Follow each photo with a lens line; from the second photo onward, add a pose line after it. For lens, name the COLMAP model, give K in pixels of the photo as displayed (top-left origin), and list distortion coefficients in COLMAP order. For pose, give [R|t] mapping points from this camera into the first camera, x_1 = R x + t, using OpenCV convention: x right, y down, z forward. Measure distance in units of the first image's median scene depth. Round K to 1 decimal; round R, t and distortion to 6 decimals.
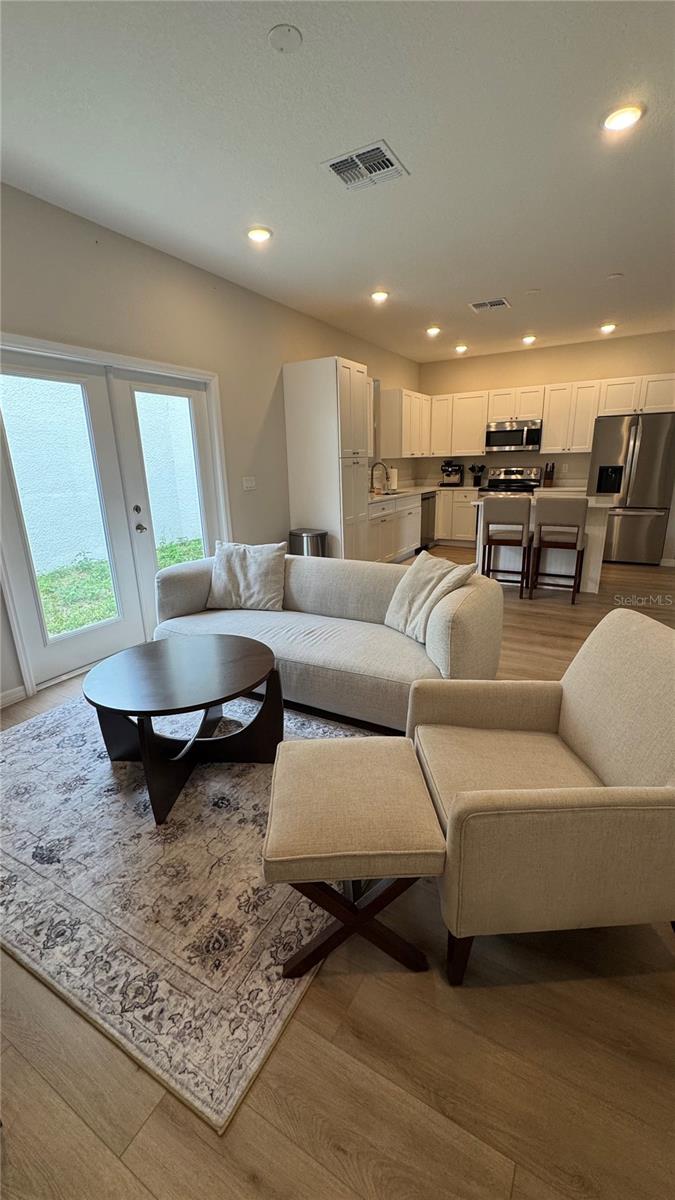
lens RADIAL K [[477.0, 0, 337.5], [0, 477.0, 600.0], [0, 0, 1]] dist [-0.000498, 0.000149]
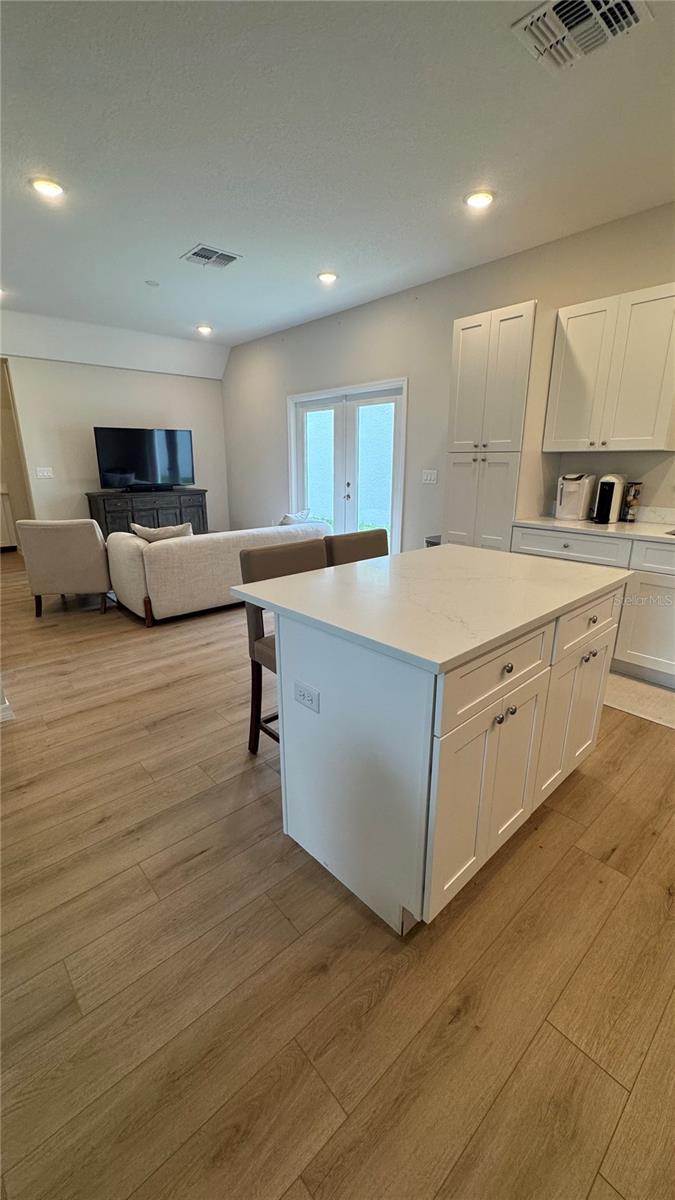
lens RADIAL K [[477.0, 0, 337.5], [0, 477.0, 600.0], [0, 0, 1]] dist [-0.000498, 0.000149]
pose [[-0.315721, 0.295807, -0.901564, 0.578975], [-0.258999, 0.887214, 0.381798, -0.232481], [0.912820, 0.354046, -0.203499, 0.748758]]
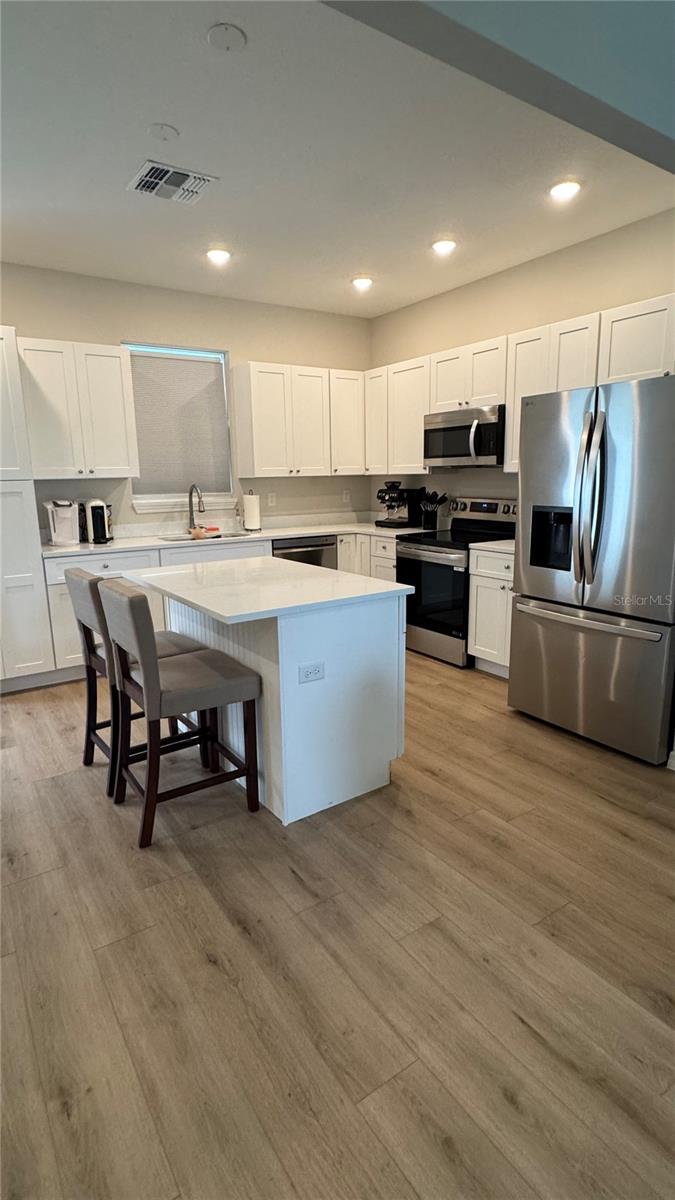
lens RADIAL K [[601.5, 0, 337.5], [0, 601.5, 600.0], [0, 0, 1]] dist [0.000228, 0.000349]
pose [[0.896285, 0.103091, -0.431329, 0.558225], [-0.131222, 0.990703, -0.035888, -0.135063], [0.423619, 0.088766, 0.901481, 0.388817]]
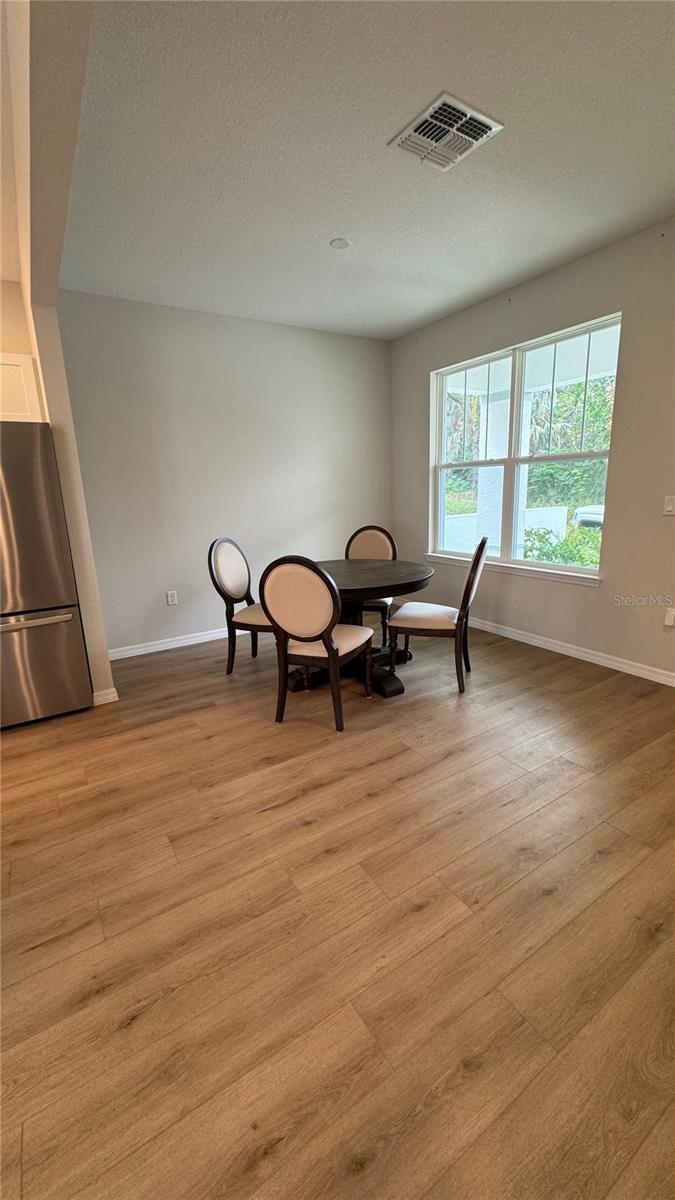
lens RADIAL K [[477.0, 0, 337.5], [0, 477.0, 600.0], [0, 0, 1]] dist [-0.000498, 0.000149]
pose [[0.469629, -0.195509, 0.860944, 0.322313], [0.272871, 0.959569, 0.069059, -0.131127], [-0.839637, 0.202495, 0.503990, 0.419532]]
